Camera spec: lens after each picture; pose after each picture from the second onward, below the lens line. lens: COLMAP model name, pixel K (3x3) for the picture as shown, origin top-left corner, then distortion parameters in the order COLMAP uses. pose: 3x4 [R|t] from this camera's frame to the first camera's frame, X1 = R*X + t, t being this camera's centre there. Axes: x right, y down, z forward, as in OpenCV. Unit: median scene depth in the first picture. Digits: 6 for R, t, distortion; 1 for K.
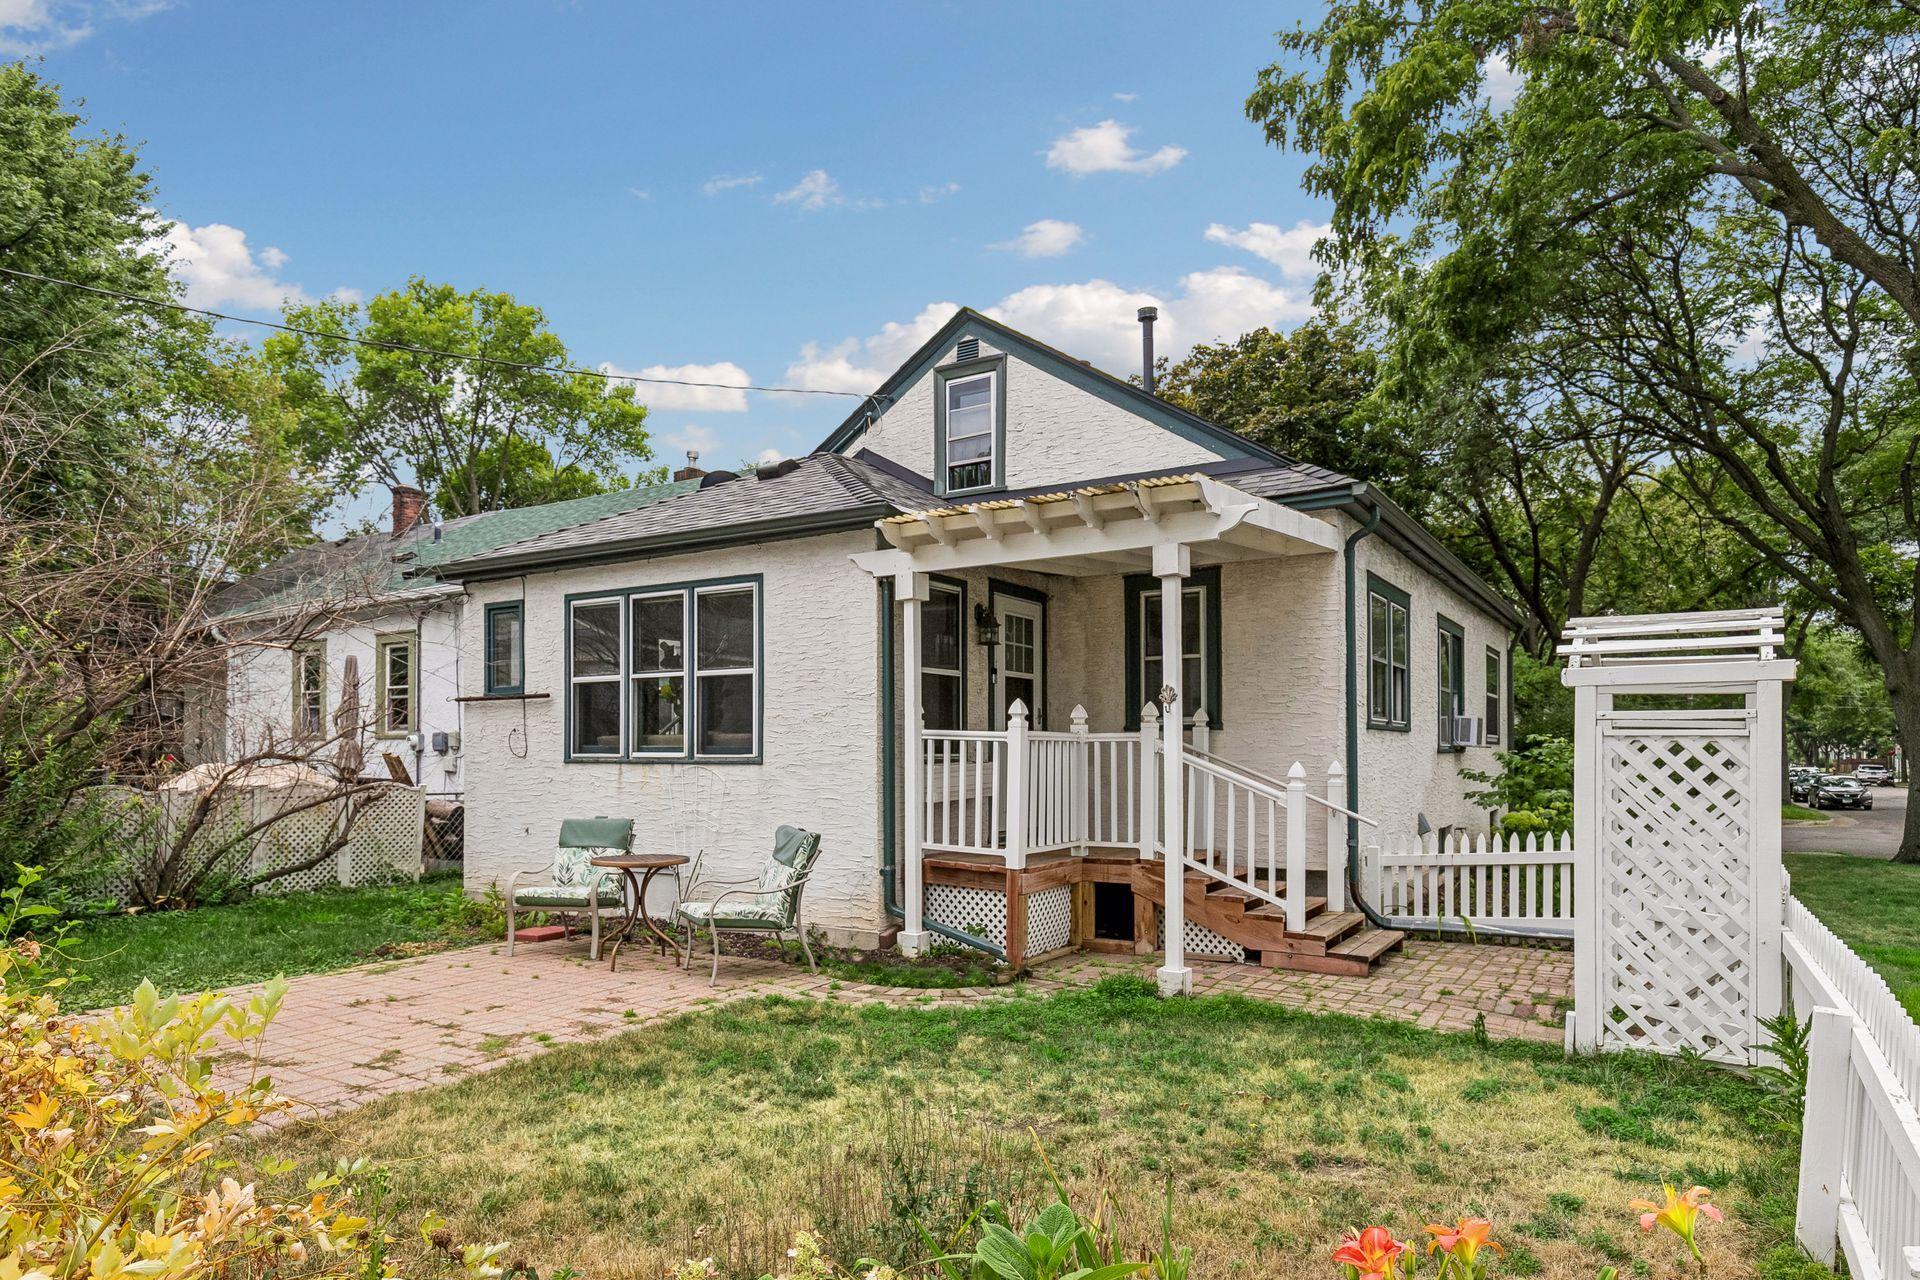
lens RADIAL K [[1103.1, 0, 959.7], [0, 1103.1, 732.3], [0, 0, 1]] dist [0.002484, 0.000777]
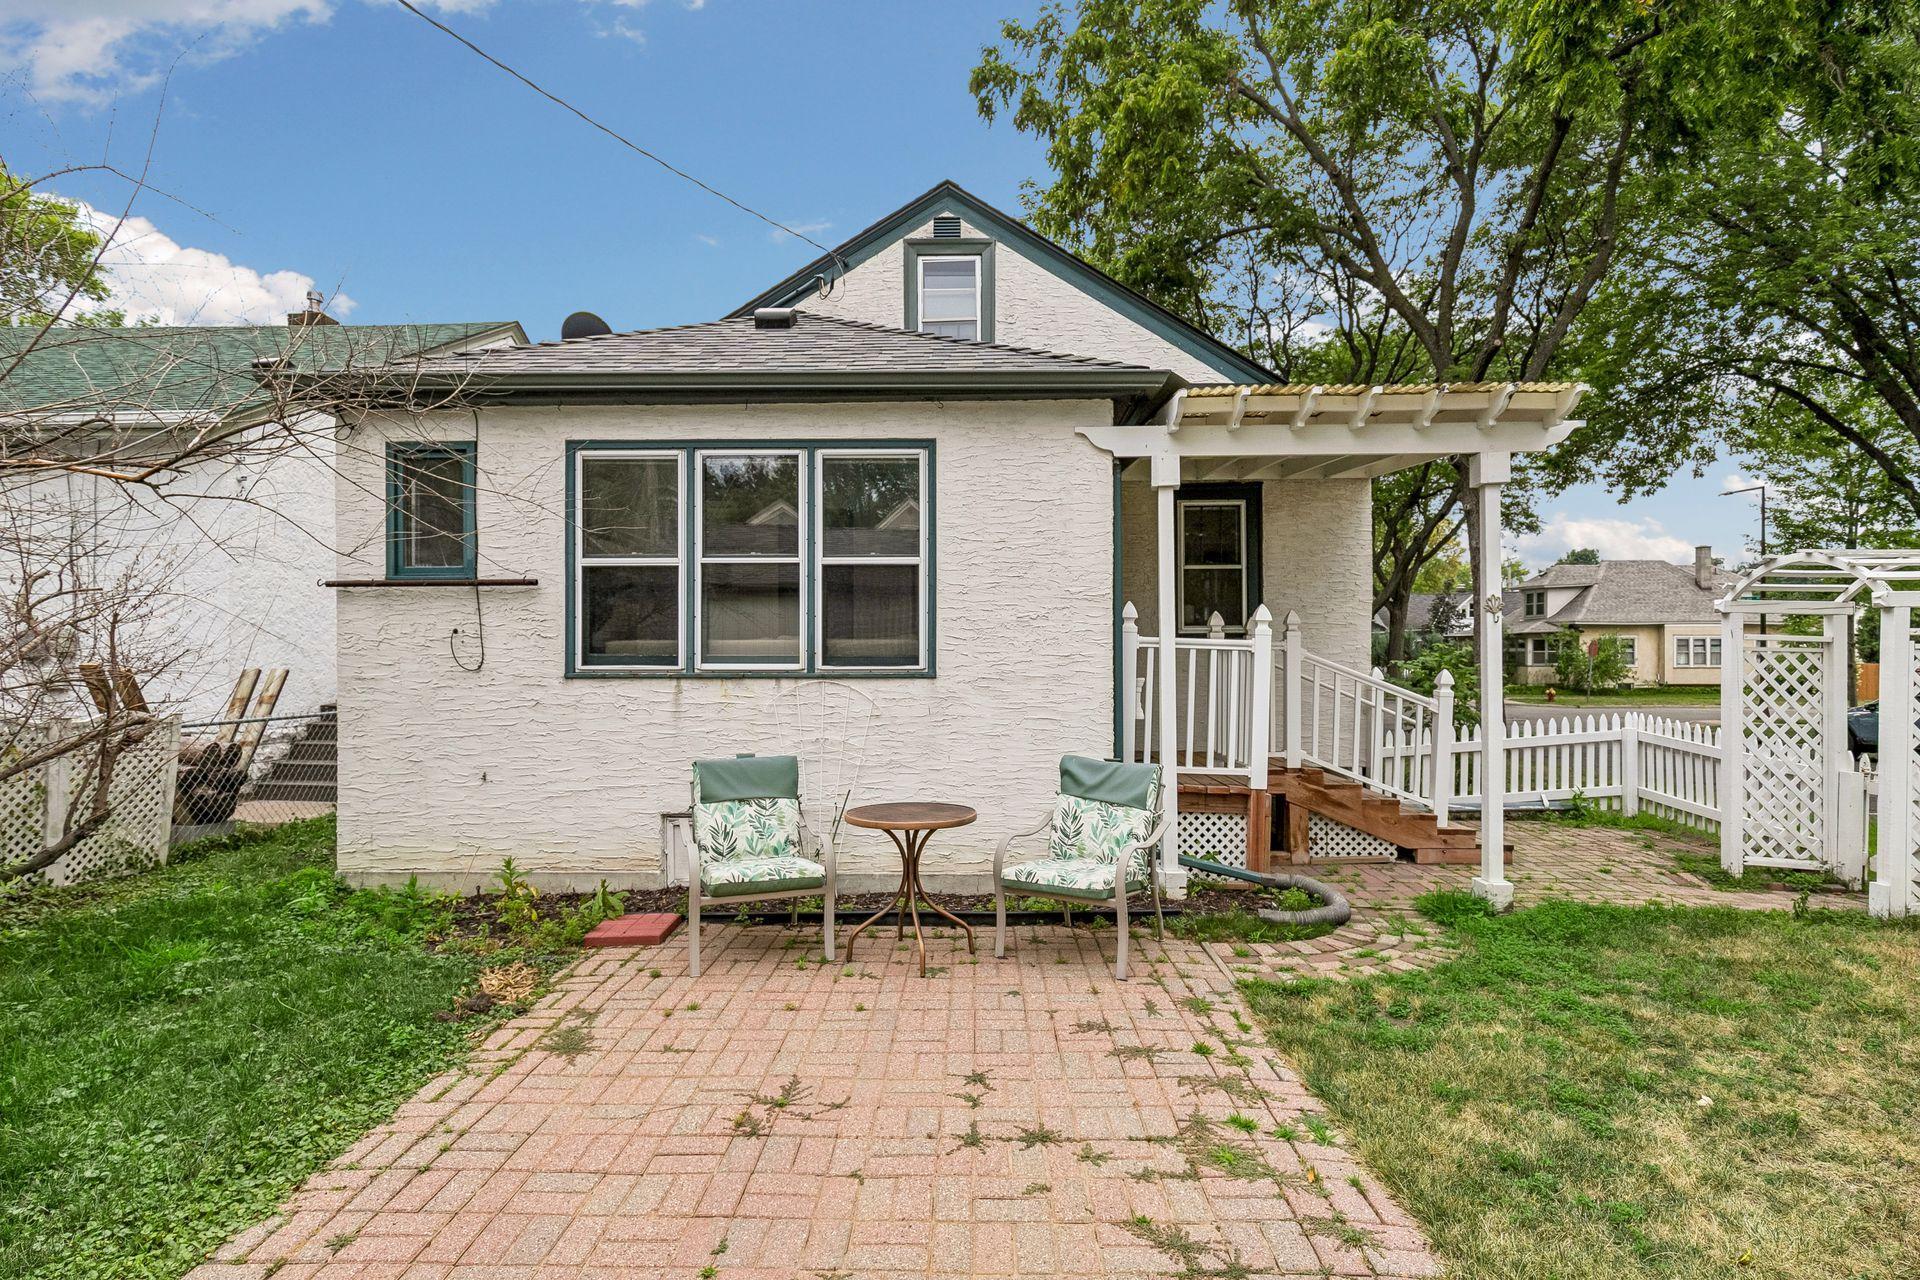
lens RADIAL K [[954.2, 0, 960.0], [0, 954.2, 640.0], [0, 0, 1]] dist [-0.003798, -0.000525]
pose [[0.862259, 0.005910, 0.506433, -0.490687], [-0.008043, 0.999966, 0.002024, -0.000141], [-0.506403, -0.005819, 0.862277, 0.377599]]
